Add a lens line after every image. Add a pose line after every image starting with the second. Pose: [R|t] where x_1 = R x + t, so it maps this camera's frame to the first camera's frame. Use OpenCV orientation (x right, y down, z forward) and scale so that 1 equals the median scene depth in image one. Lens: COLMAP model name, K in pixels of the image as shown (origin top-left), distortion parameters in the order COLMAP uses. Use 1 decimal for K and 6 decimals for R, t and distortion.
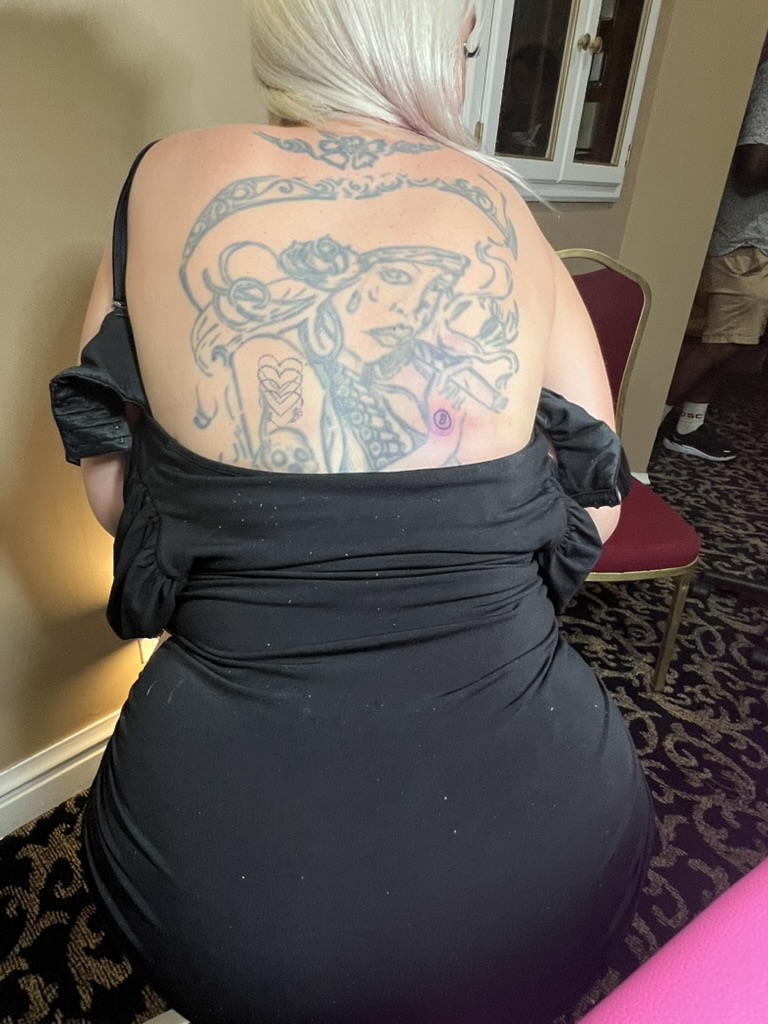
lens RADIAL K [[620.9, 0, 384.0], [0, 620.9, 512.0], [0, 0, 1]] dist [0.001132, -0.002758]
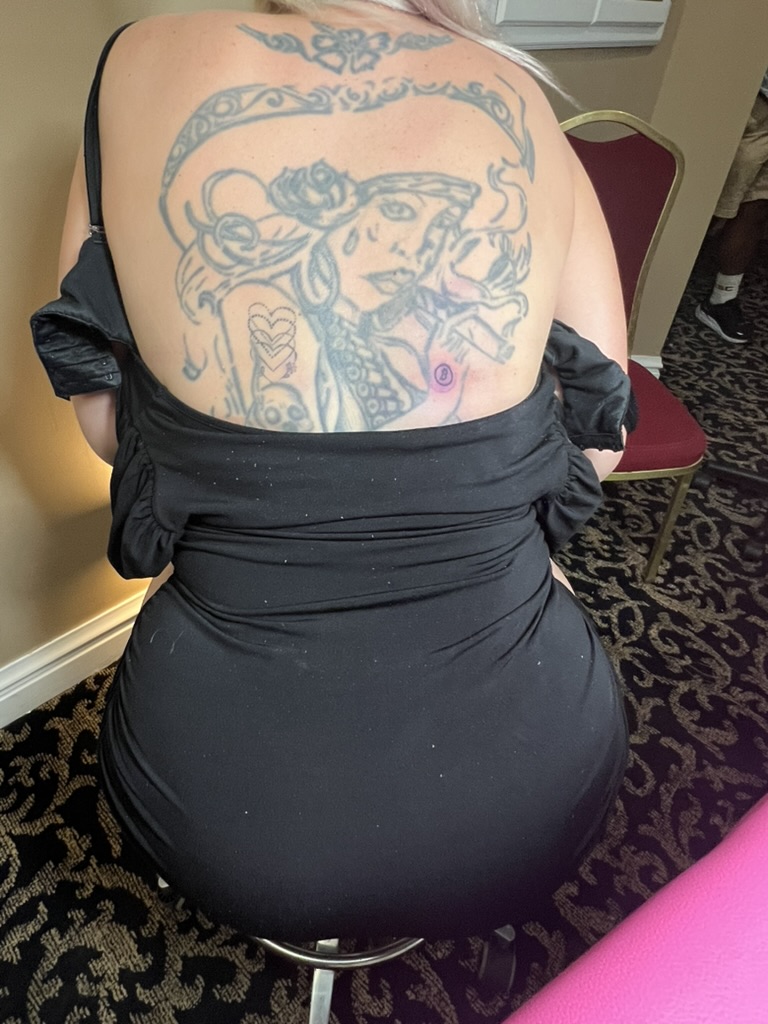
lens RADIAL K [[622.1, 0, 379.9], [0, 622.1, 512.1], [0, 0, 1]] dist [-0.002483, -0.000175]
pose [[0.999828, 0.016286, -0.008862, 0.007380], [-0.014208, 0.980074, 0.198122, -0.111323], [0.011912, -0.197962, 0.980137, 0.020297]]
